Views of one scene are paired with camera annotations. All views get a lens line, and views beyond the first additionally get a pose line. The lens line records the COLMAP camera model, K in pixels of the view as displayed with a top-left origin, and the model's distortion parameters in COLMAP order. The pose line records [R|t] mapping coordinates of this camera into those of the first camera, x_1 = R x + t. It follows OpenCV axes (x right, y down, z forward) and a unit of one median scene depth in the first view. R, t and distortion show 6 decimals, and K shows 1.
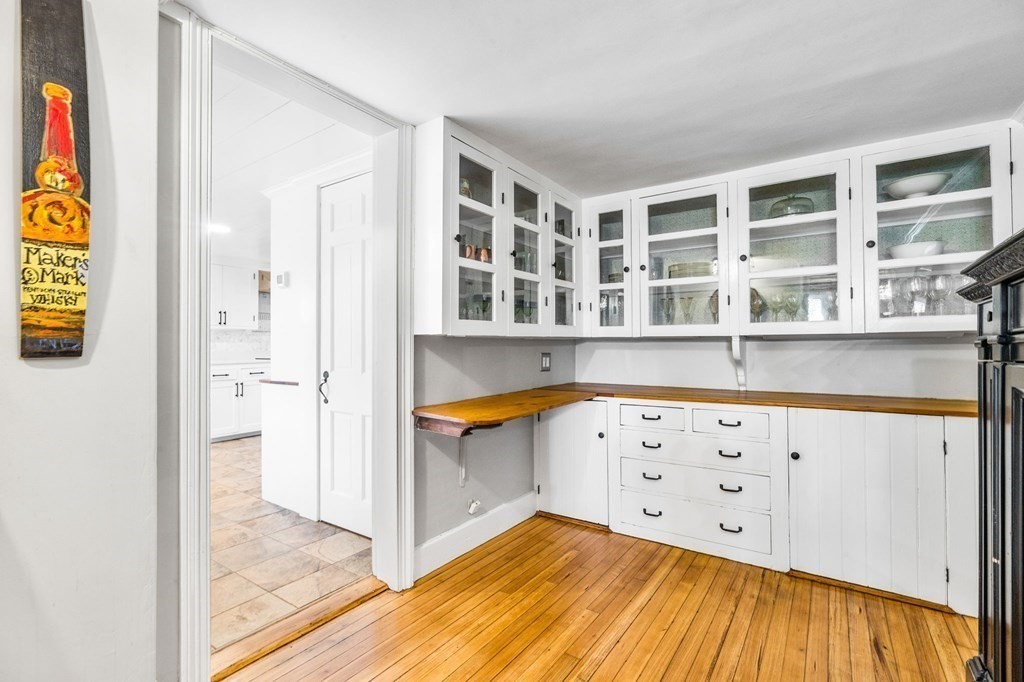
lens RADIAL K [[459.9, 0, 512.0], [0, 459.9, 341.0], [0, 0, 1]] dist [-0.004342, 0.000892]
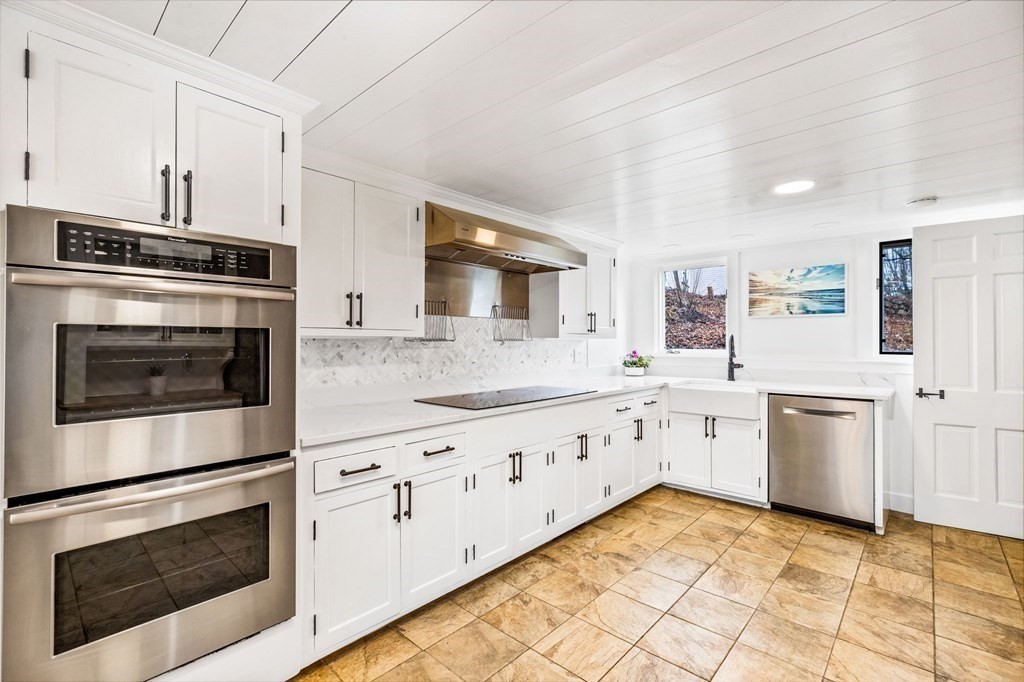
lens RADIAL K [[459.9, 0, 512.0], [0, 459.9, 341.0], [0, 0, 1]] dist [-0.004342, 0.000892]
pose [[0.990512, 0.006809, -0.137261, -0.435654], [-0.005491, 0.999935, 0.009975, -0.027490], [0.137320, -0.009127, 0.990485, 0.614716]]
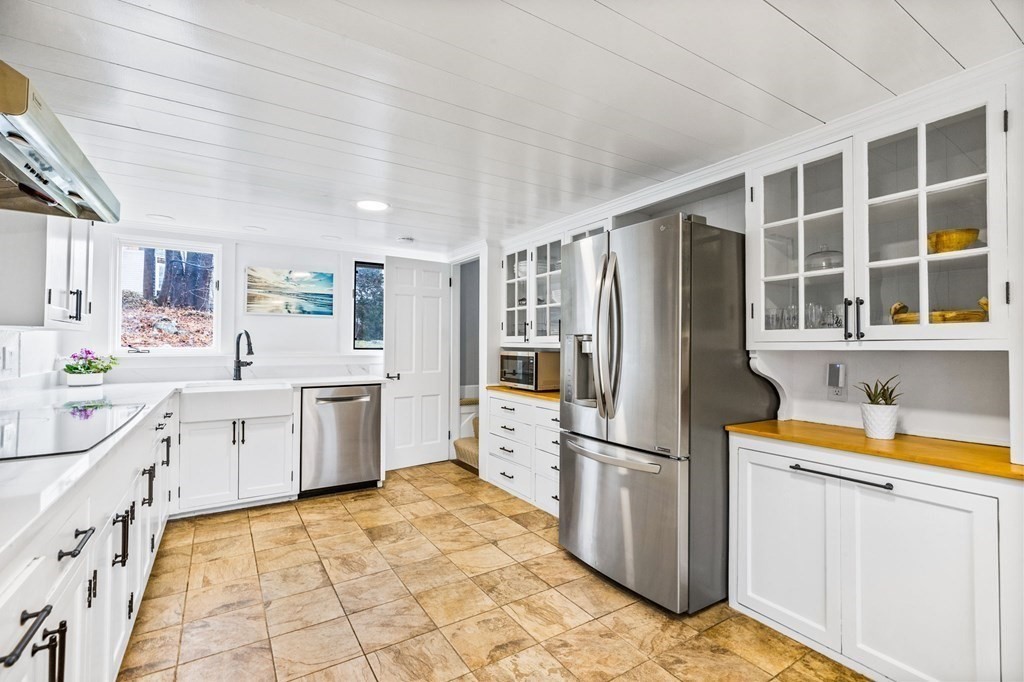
lens RADIAL K [[459.9, 0, 512.0], [0, 459.9, 341.0], [0, 0, 1]] dist [-0.004342, 0.000892]
pose [[0.389931, 0.016703, 0.920693, -0.652087], [-0.013365, 0.999833, -0.012479, -0.014228], [-0.920747, -0.007439, 0.390089, 0.747353]]
